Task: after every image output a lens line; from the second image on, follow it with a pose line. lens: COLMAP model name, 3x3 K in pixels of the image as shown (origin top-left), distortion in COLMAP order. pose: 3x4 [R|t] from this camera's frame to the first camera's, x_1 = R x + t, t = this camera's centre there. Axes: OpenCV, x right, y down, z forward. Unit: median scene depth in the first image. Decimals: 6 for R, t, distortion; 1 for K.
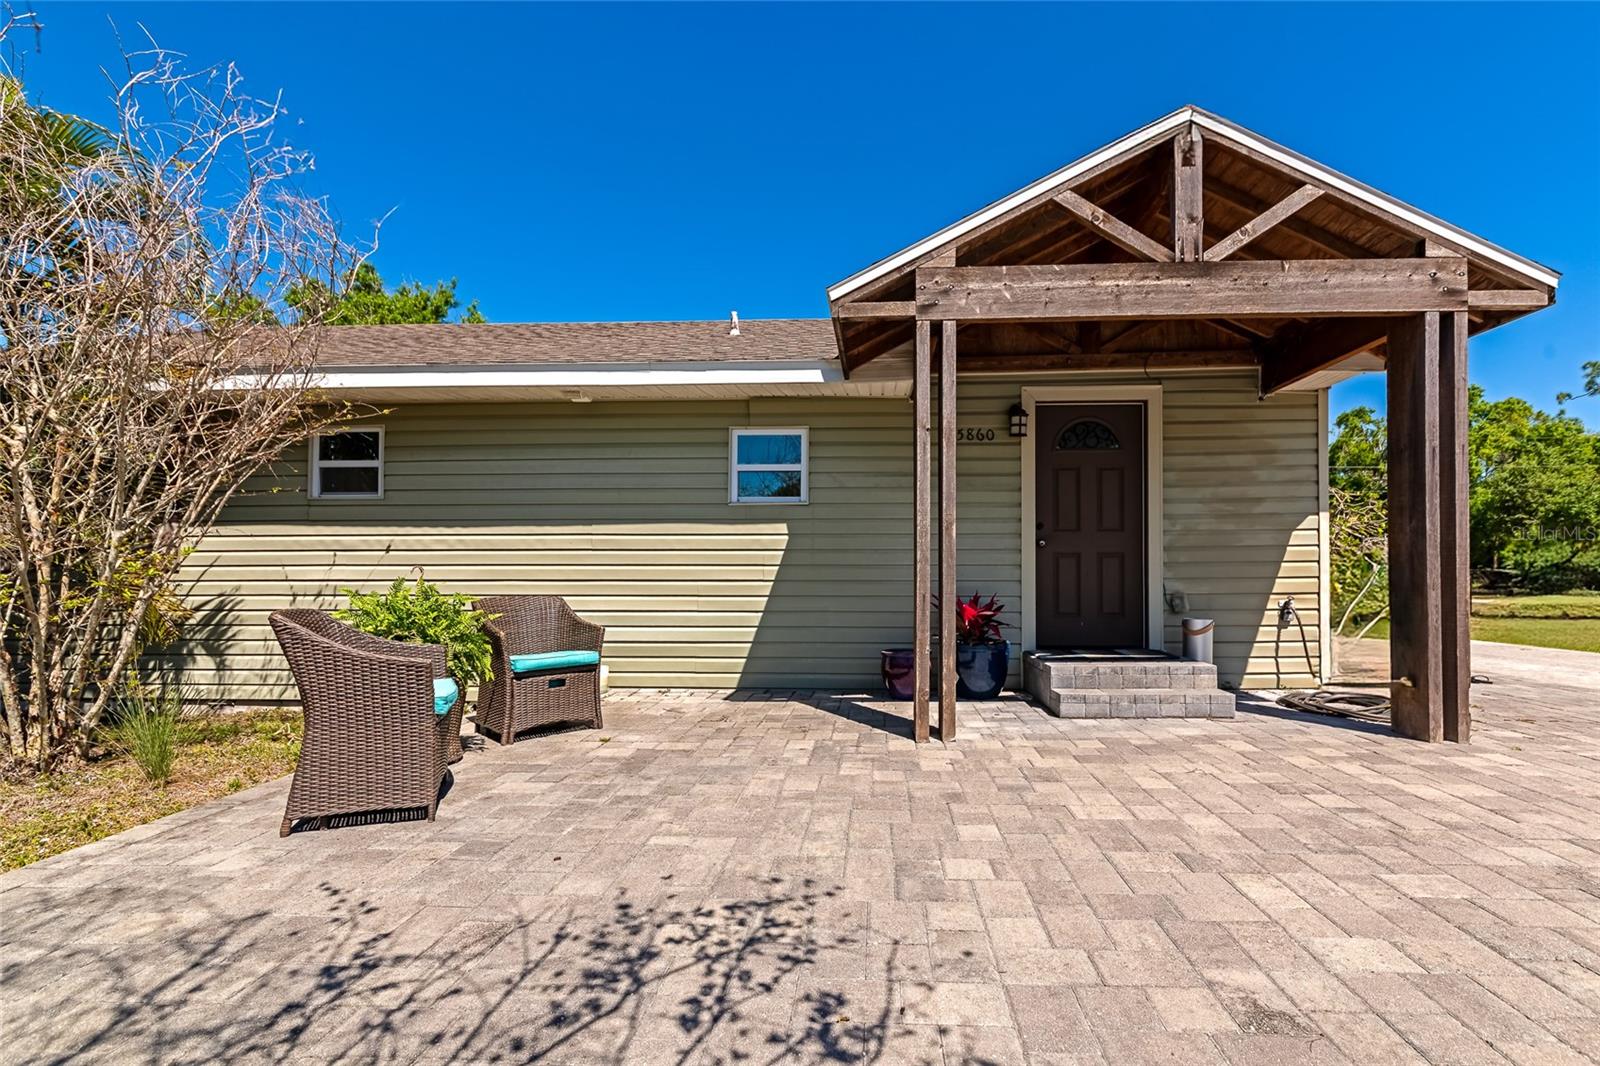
lens RADIAL K [[721.2, 0, 835.4], [0, 721.2, 558.7], [0, 0, 1]] dist [-0.000894, -0.000158]
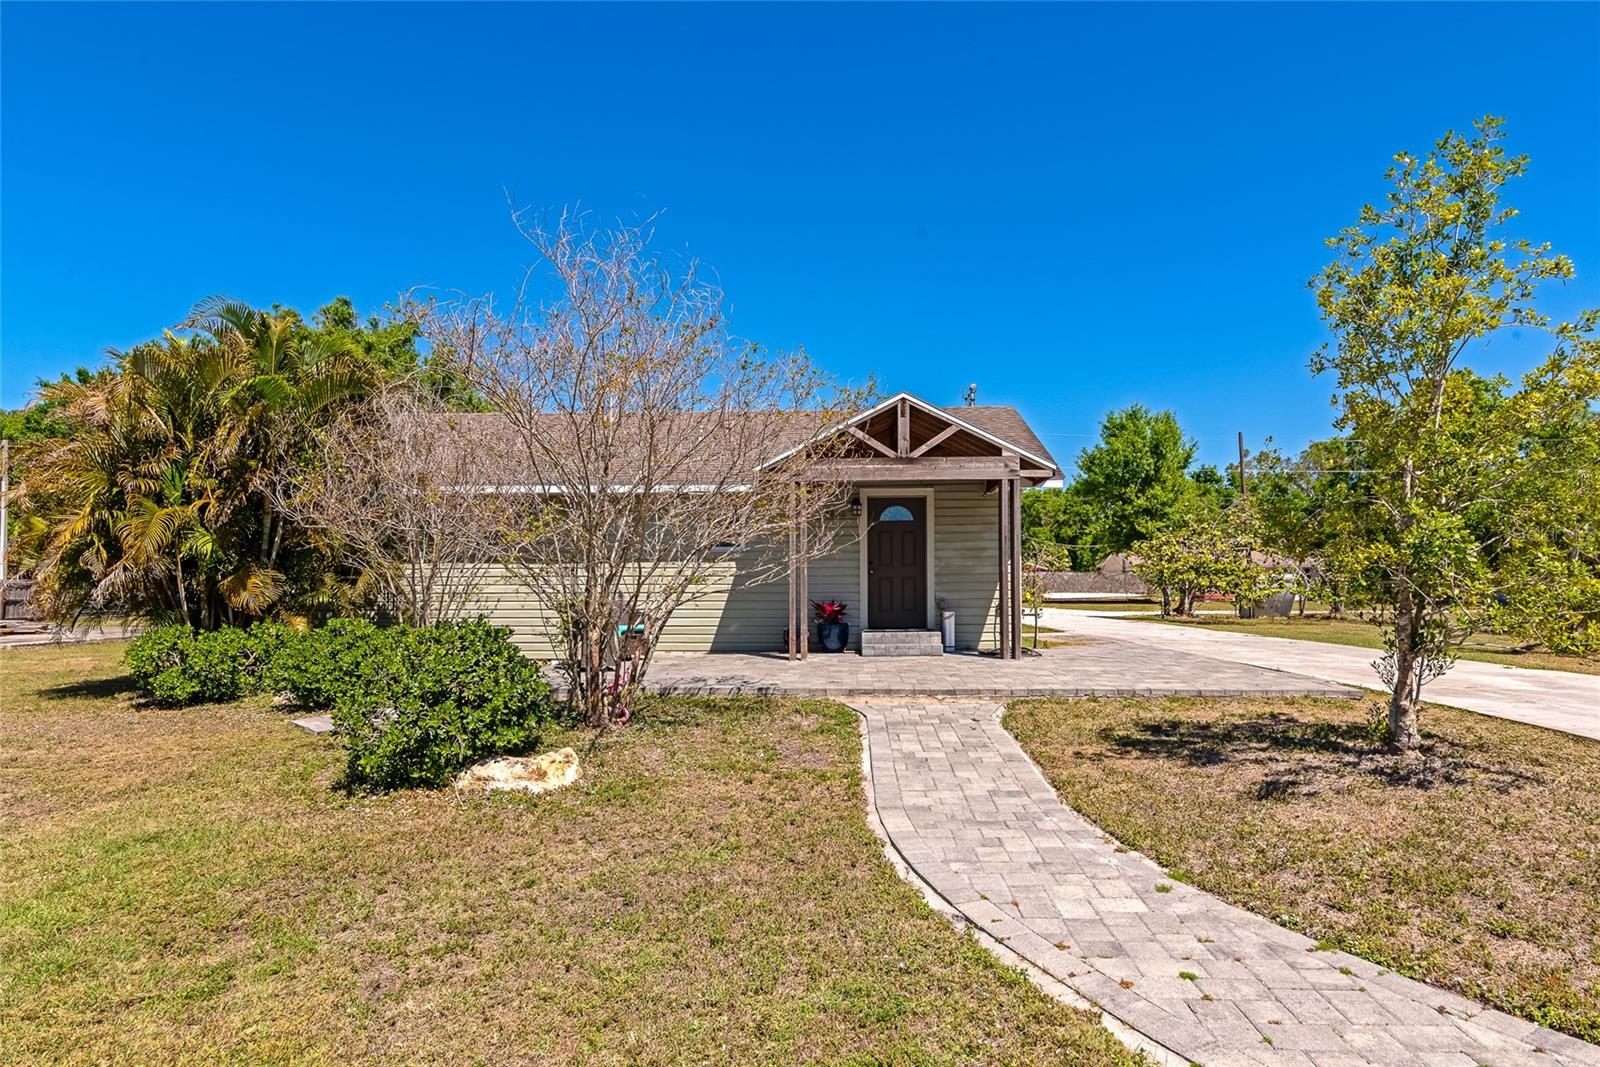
lens RADIAL K [[913.8, 0, 800.3], [0, 913.8, 540.8], [0, 0, 1]] dist [0.002089, 0.000122]
pose [[0.999992, -0.003421, -0.002074, 0.111947], [0.003366, 0.999663, -0.025746, -0.044338], [0.002161, 0.025739, 0.999666, -1.444271]]
